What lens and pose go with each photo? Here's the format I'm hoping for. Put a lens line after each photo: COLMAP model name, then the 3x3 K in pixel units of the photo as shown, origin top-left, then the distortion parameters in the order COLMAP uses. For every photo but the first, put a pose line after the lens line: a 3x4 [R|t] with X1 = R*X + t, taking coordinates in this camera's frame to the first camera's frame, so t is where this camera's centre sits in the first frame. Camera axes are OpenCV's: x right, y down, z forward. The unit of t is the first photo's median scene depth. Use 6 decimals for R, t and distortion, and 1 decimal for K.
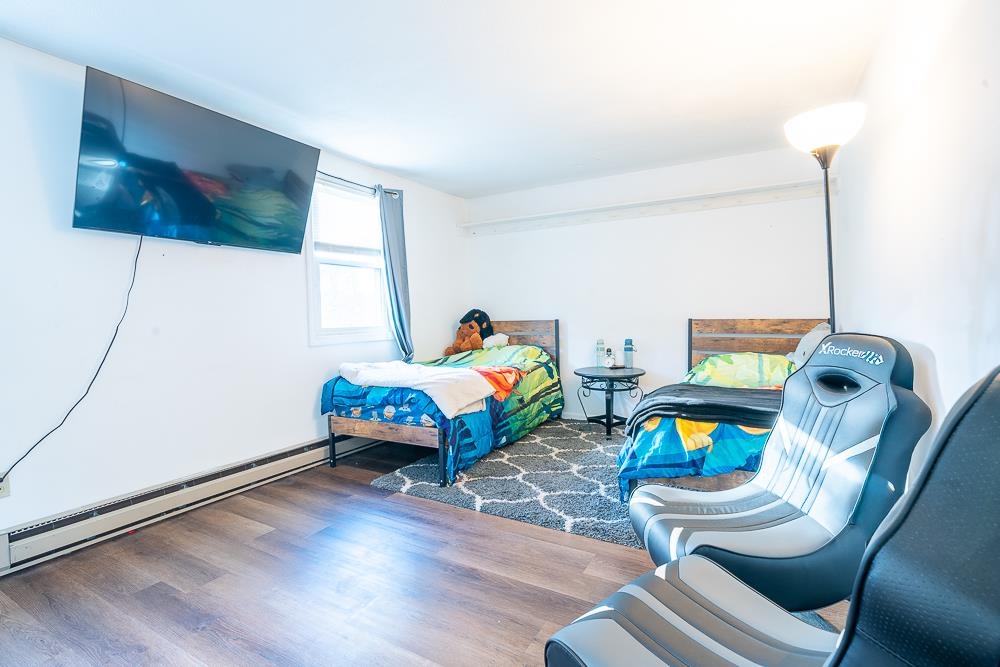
lens RADIAL K [[472.8, 0, 496.5], [0, 472.8, 330.7], [0, 0, 1]] dist [-0.001906, -0.000004]
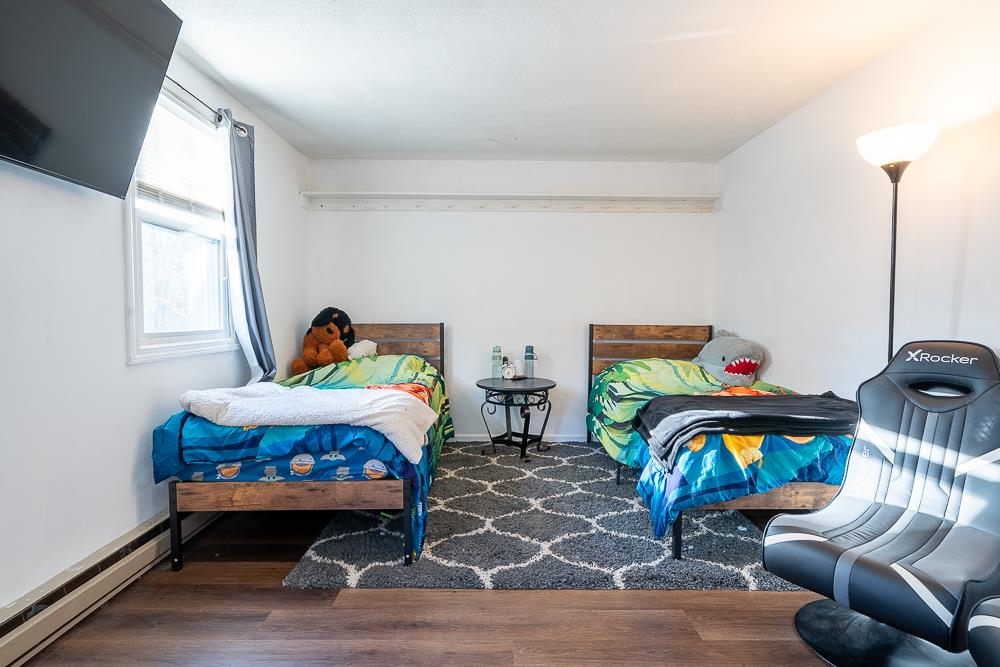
lens RADIAL K [[508.4, 0, 498.6], [0, 508.4, 331.7], [0, 0, 1]] dist [0.000538, 0.000639]
pose [[0.859497, 0.004721, 0.511119, -0.338082], [-0.001219, 0.999973, -0.007187, -0.002901], [-0.511139, 0.005554, 0.859480, 0.260712]]
